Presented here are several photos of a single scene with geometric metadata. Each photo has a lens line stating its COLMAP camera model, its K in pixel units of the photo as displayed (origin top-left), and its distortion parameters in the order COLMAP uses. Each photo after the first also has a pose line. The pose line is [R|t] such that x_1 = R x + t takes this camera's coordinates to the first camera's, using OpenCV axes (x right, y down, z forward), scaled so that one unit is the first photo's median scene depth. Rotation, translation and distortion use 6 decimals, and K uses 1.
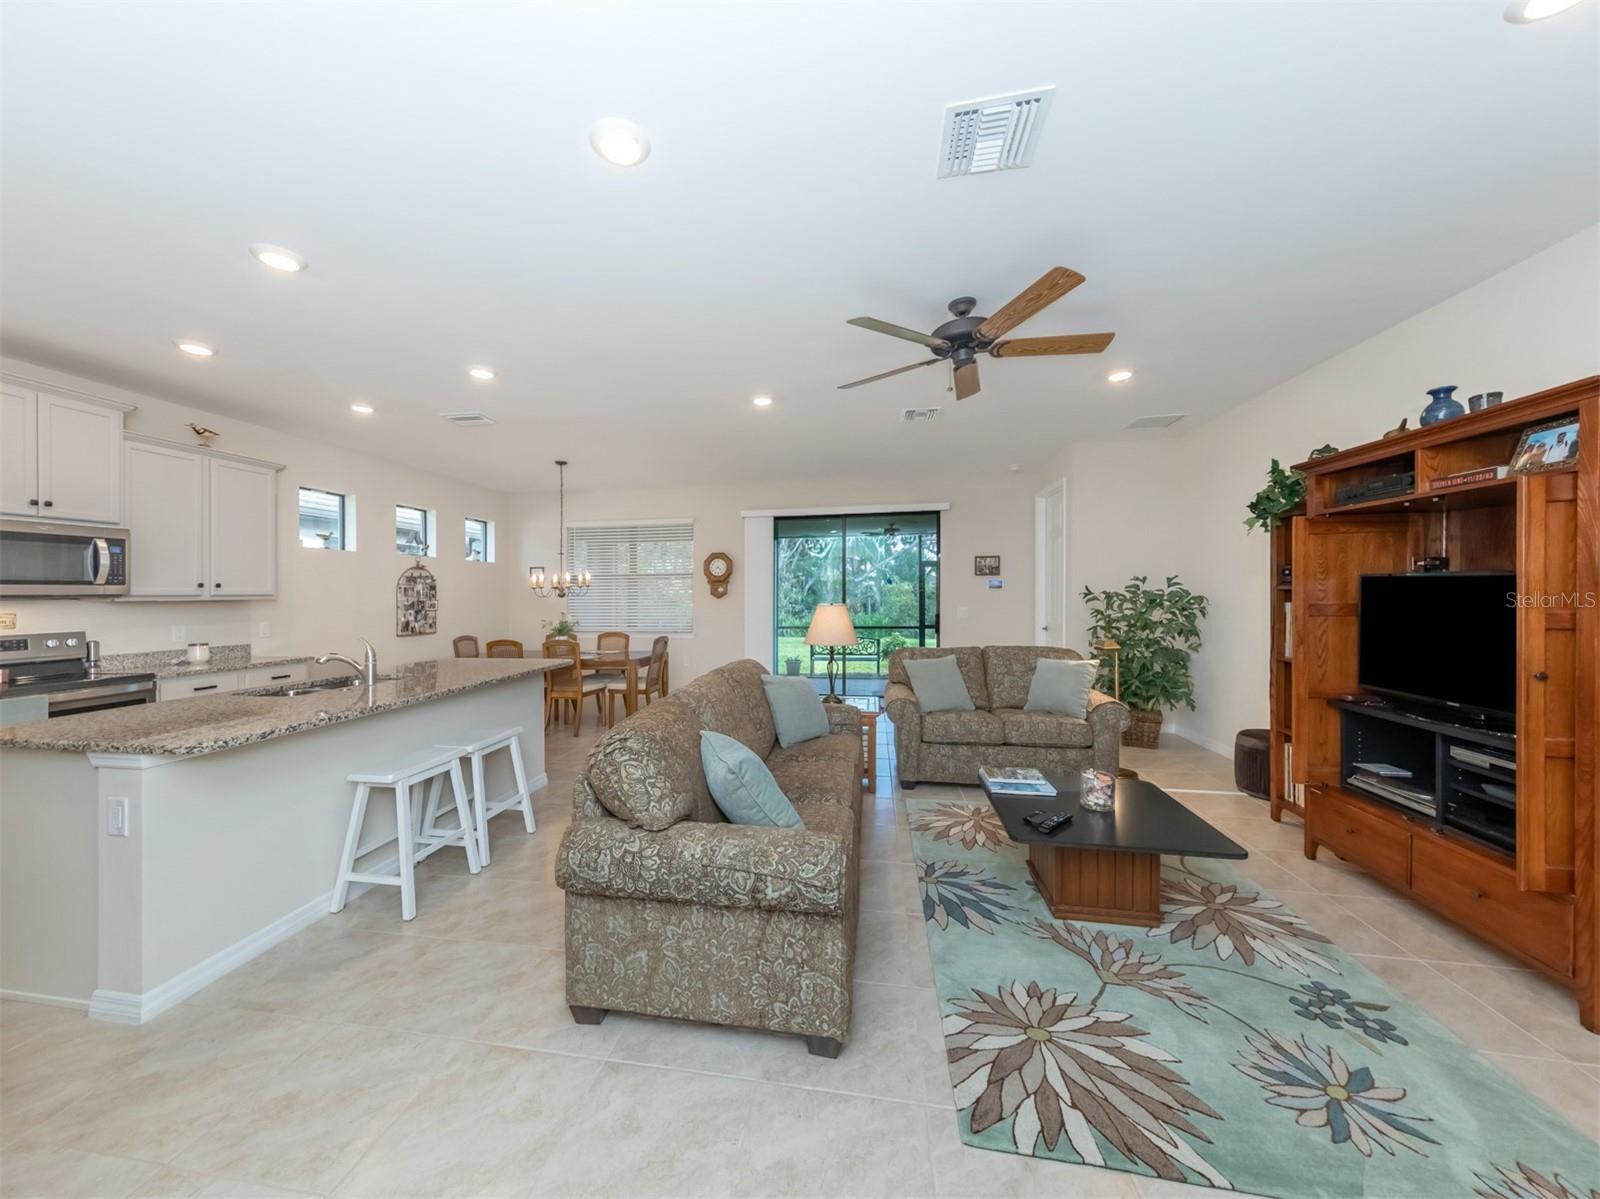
lens RADIAL K [[570.3, 0, 769.9], [0, 570.3, 600.4], [0, 0, 1]] dist [0.009357, -0.001041]
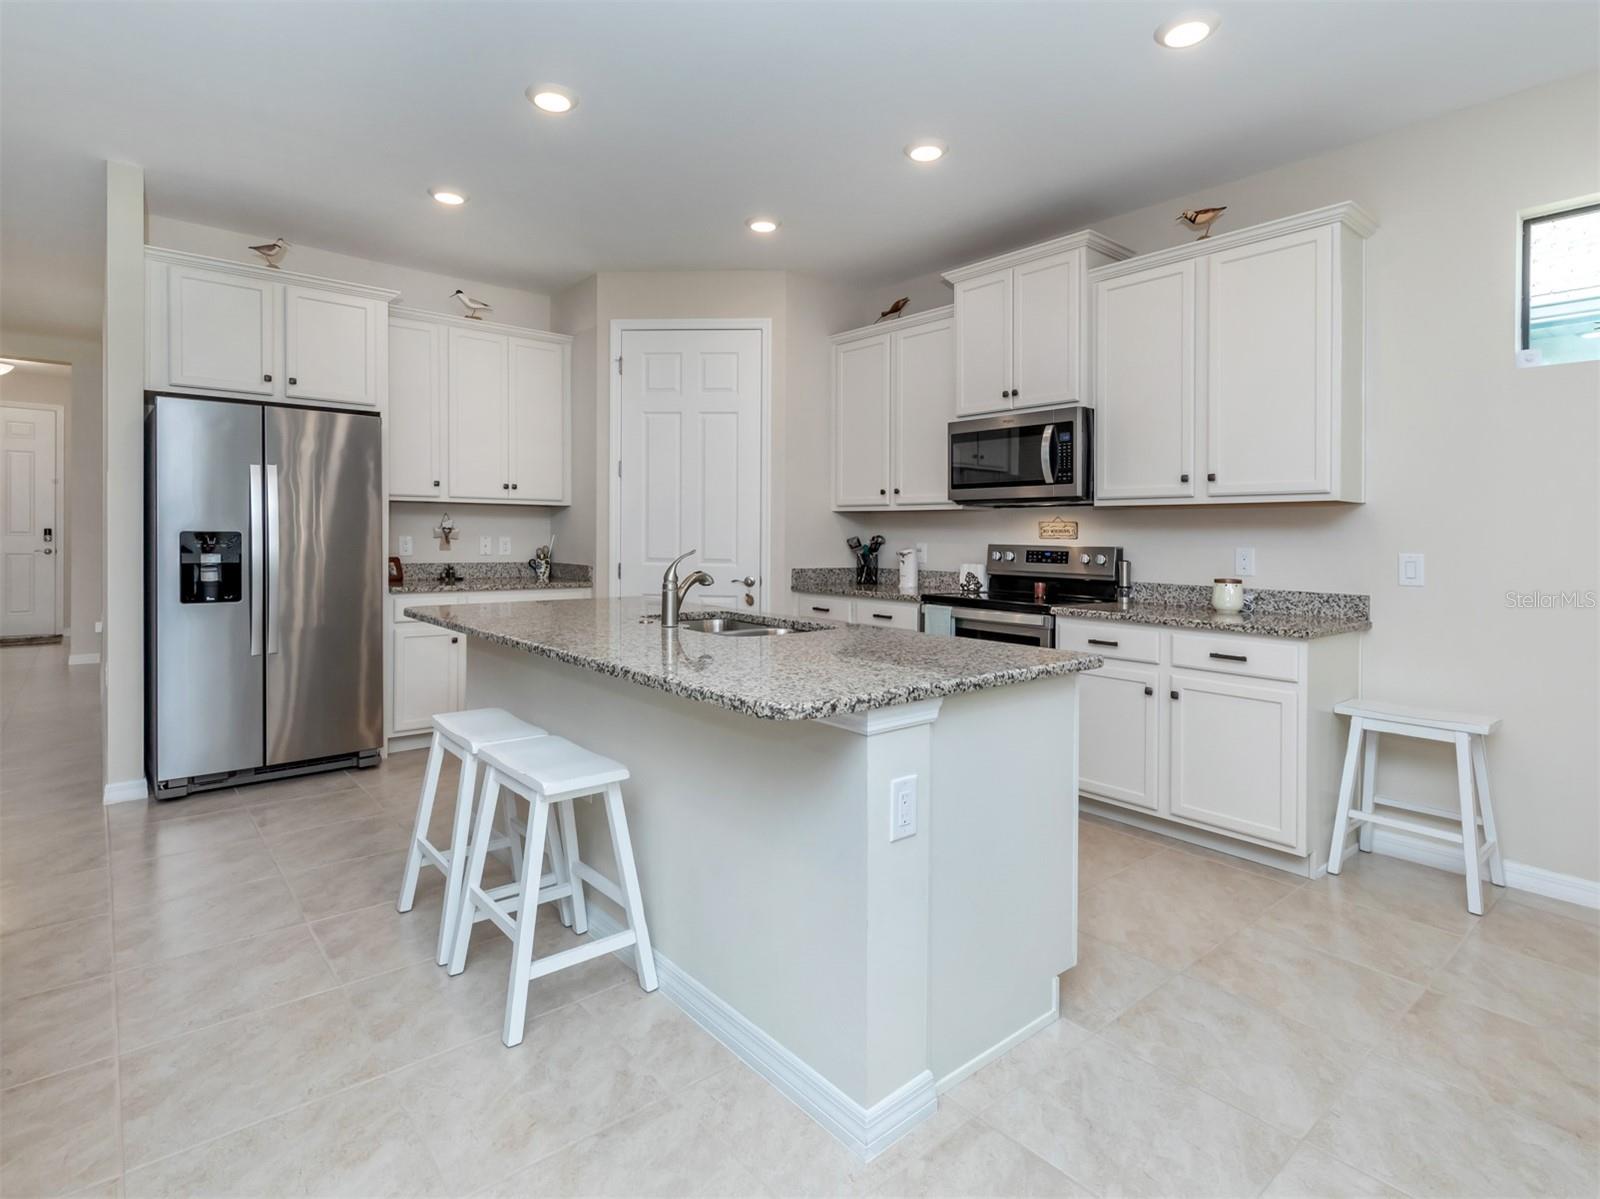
lens RADIAL K [[826.8, 0, 792.3], [0, 826.8, 531.7], [0, 0, 1]] dist [0.004447, 0.003133]
pose [[-0.641285, -0.000727, -0.767303, -0.079068], [-0.014720, 0.999827, 0.011355, 0.027377], [0.767162, 0.018576, -0.641185, 1.351207]]
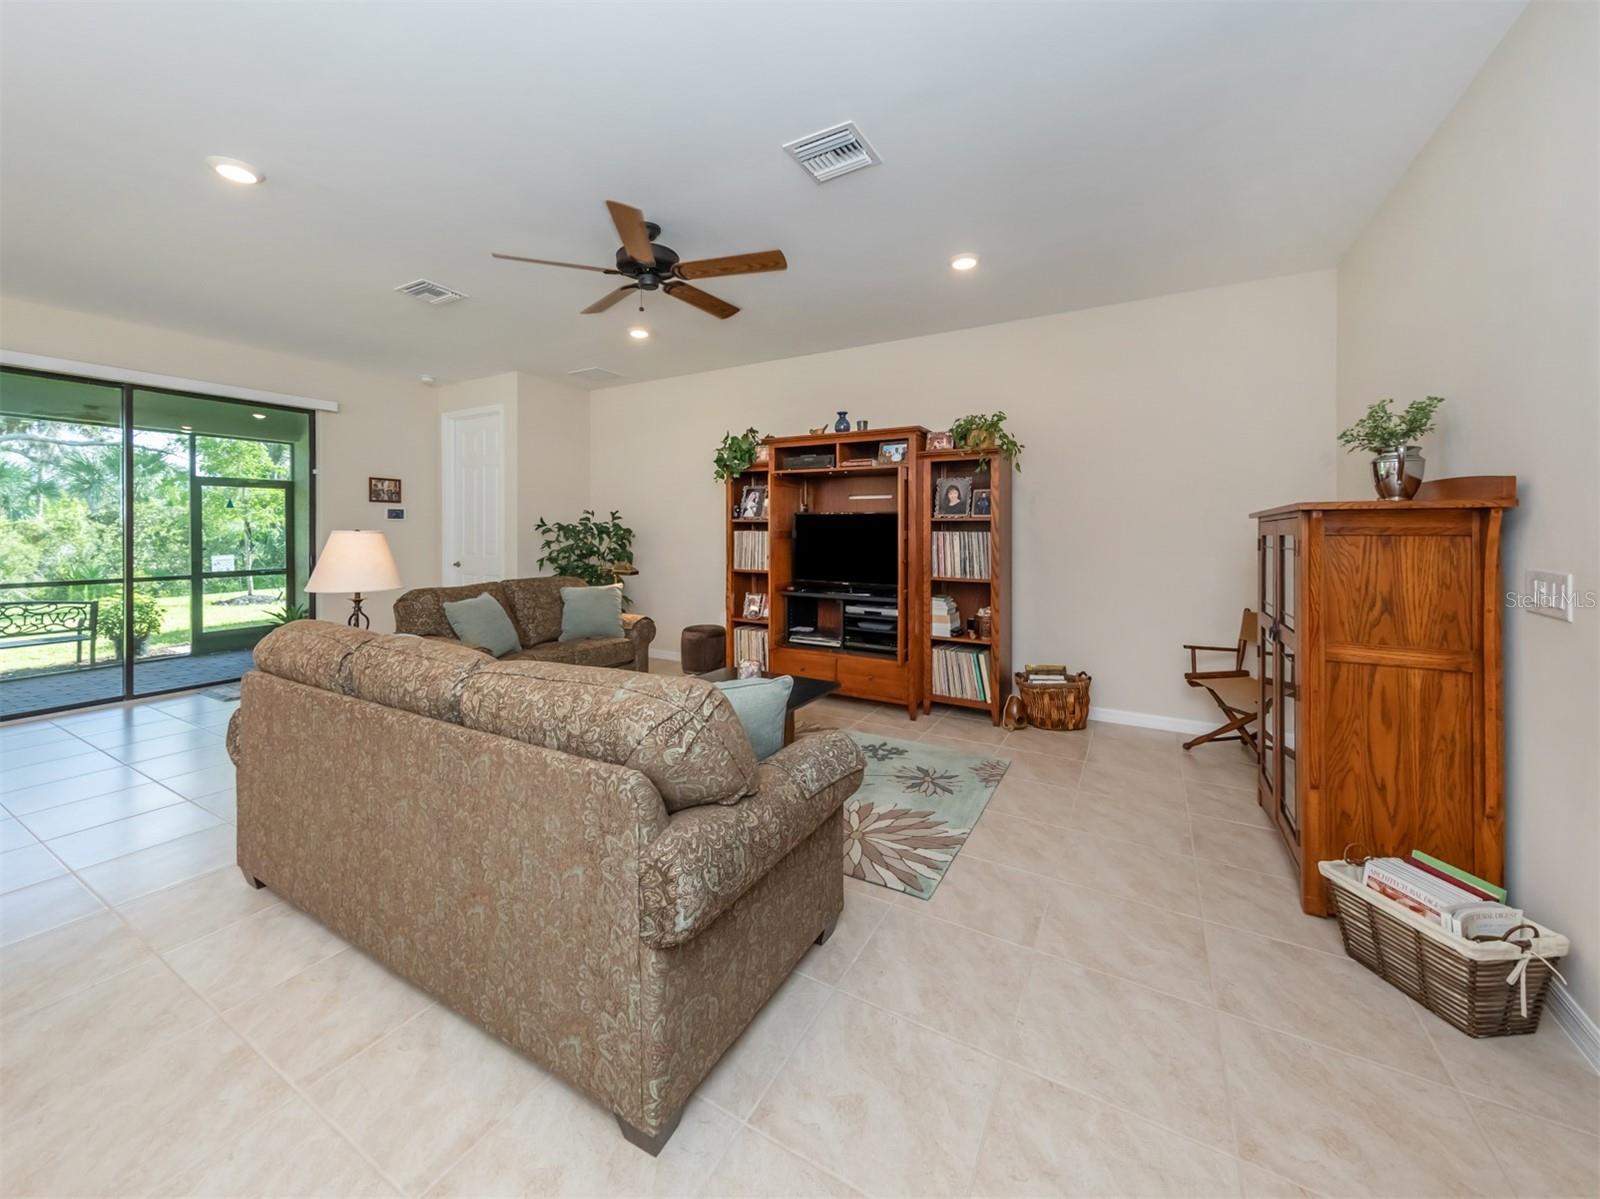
lens RADIAL K [[617.5, 0, 784.5], [0, 617.5, 538.9], [0, 0, 1]] dist [0.008578, -0.000547]
pose [[0.346047, -0.001078, 0.938216, -0.462134], [0.006514, 0.999978, -0.001254, 0.023288], [-0.938194, 0.006545, 0.346047, 0.305684]]
